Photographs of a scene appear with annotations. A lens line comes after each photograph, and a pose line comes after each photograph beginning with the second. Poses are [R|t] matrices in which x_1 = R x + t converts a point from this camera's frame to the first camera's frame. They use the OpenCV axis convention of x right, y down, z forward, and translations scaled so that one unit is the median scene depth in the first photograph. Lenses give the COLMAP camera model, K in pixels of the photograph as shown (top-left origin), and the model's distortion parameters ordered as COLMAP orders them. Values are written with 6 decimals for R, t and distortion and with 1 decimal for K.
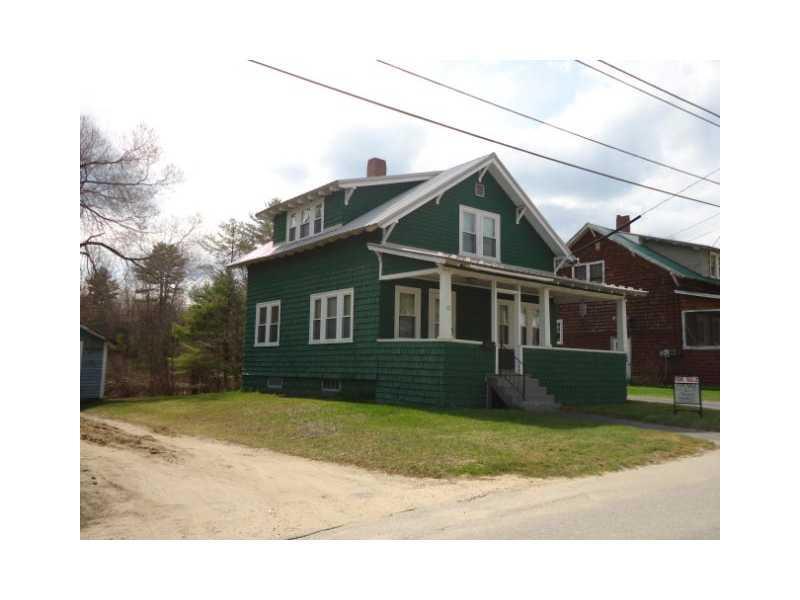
lens RADIAL K [[629.8, 0, 400.0], [0, 629.8, 300.0], [0, 0, 1]] dist [0.004826, 0.001901]
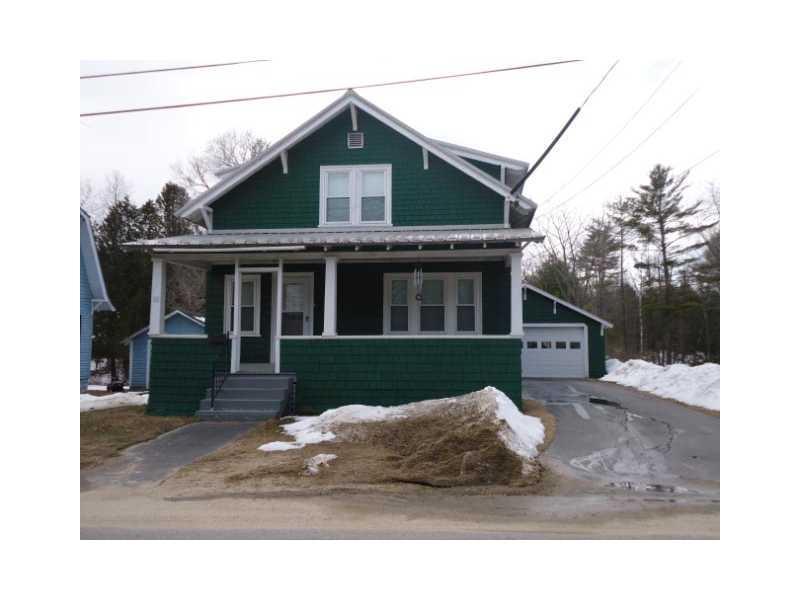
lens RADIAL K [[629.8, 0, 400.0], [0, 629.8, 300.0], [0, 0, 1]] dist [0.004826, 0.001901]
pose [[0.693885, -0.076383, -0.716023, 0.737073], [0.092201, 0.995598, -0.016856, 0.046481], [0.714159, -0.054322, 0.697873, 0.482654]]
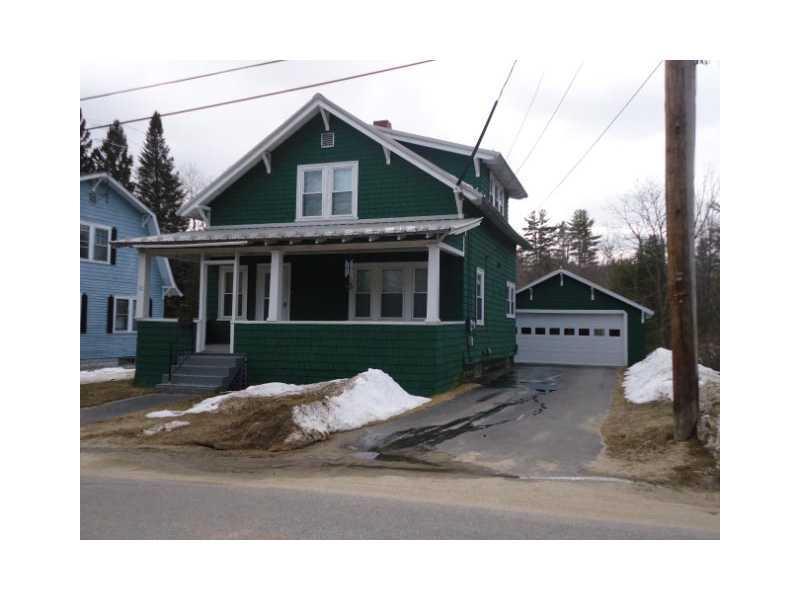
lens RADIAL K [[629.8, 0, 400.0], [0, 629.8, 300.0], [0, 0, 1]] dist [0.004826, 0.001901]
pose [[0.523412, -0.058443, -0.850073, 0.916392], [0.090304, 0.995831, -0.012861, 0.064446], [0.847281, -0.070034, 0.526508, 0.628403]]
